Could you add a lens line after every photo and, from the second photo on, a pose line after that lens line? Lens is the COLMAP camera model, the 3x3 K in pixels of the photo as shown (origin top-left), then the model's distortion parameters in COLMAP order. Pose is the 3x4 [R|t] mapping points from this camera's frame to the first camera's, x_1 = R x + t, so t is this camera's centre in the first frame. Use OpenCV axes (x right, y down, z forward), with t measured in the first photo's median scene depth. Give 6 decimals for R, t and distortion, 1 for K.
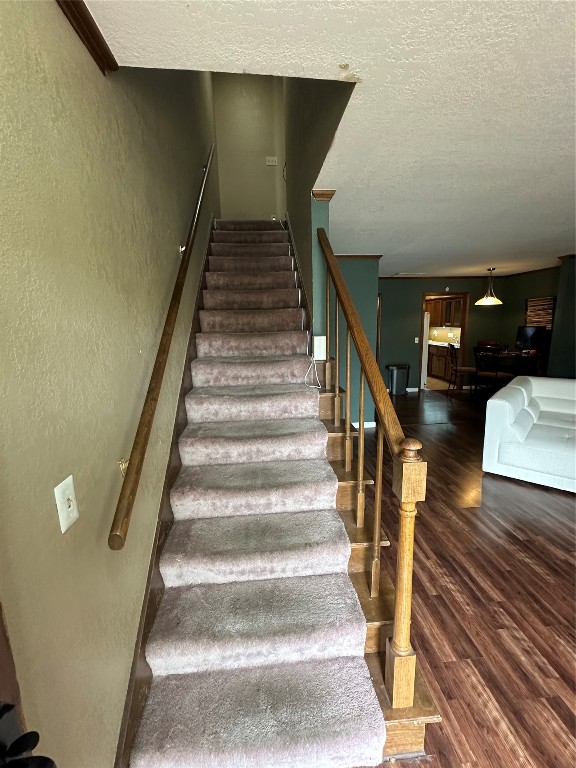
lens RADIAL K [[328.8, 0, 286.6], [0, 328.8, 382.7], [0, 0, 1]] dist [-0.003681, 0.000716]
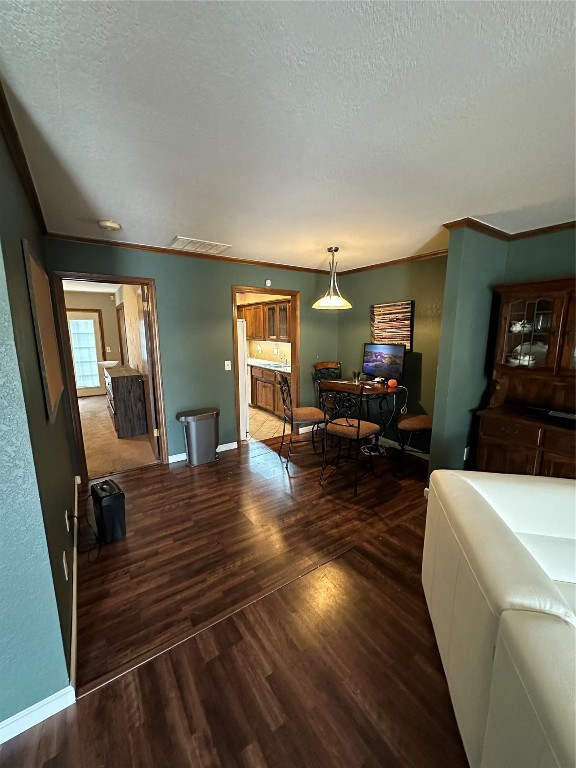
lens RADIAL K [[306.9, 0, 288.7], [0, 306.9, 381.1], [0, 0, 1]] dist [-0.003293, -0.000023]
pose [[0.874477, -0.060911, 0.481228, 0.428799], [0.071723, 0.997416, -0.004087, -0.174449], [-0.479735, 0.038089, 0.876586, 0.886027]]
